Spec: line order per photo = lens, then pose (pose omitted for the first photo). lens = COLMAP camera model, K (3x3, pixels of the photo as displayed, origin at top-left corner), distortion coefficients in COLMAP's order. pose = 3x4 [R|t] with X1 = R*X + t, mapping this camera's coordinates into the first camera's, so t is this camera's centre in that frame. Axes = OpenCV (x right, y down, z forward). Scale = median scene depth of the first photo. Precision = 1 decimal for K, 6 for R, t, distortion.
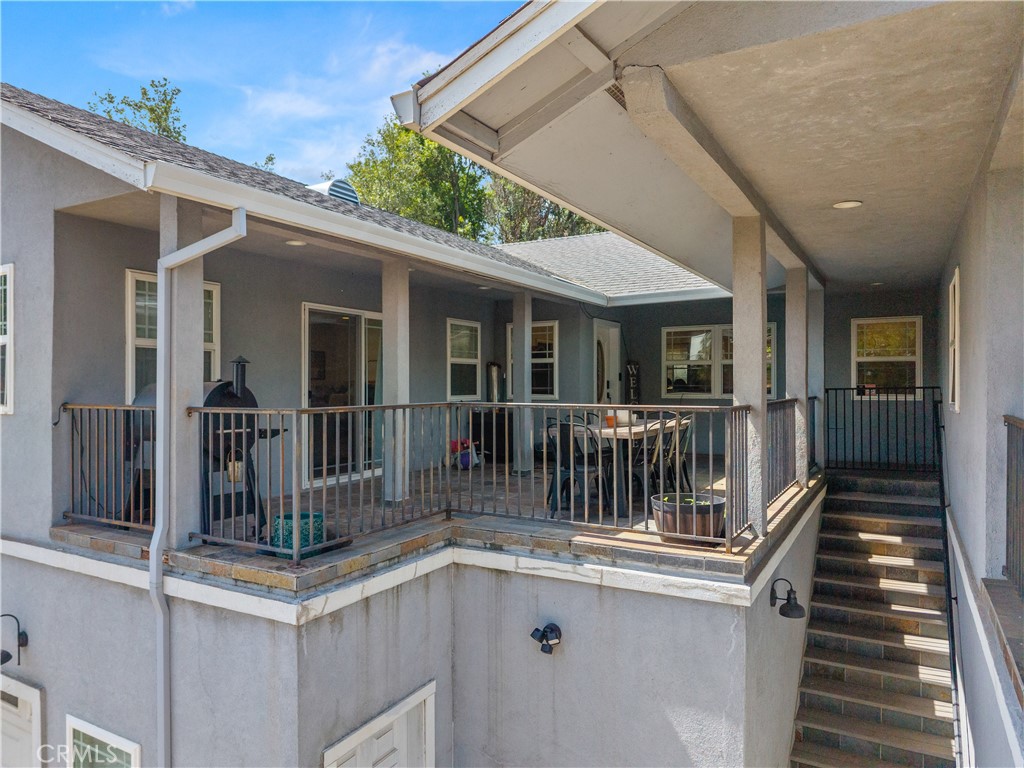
lens RADIAL K [[692.5, 0, 512.0], [0, 692.5, 384.0], [0, 0, 1]] dist [0.015201, -0.012133]
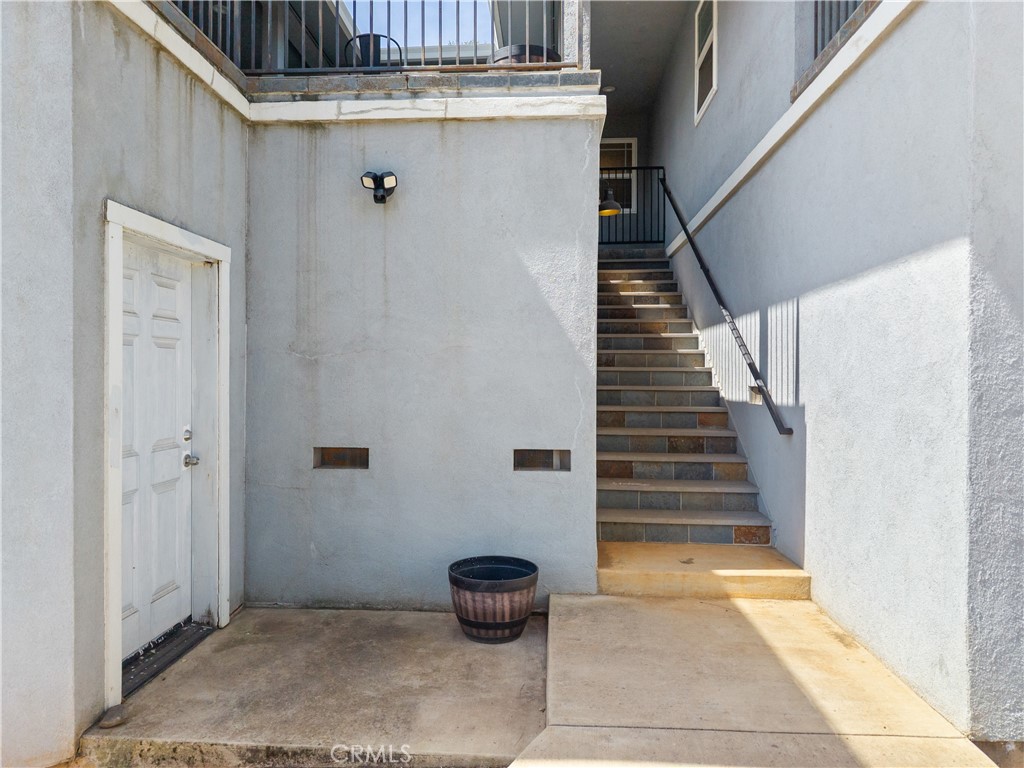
lens RADIAL K [[692.5, 0, 512.0], [0, 692.5, 384.0], [0, 0, 1]] dist [0.015201, -0.012133]
pose [[0.895159, 0.006115, 0.445704, -0.179639], [-0.003785, 0.999974, -0.006118, 0.599803], [-0.445730, 0.003789, 0.895159, 0.152686]]
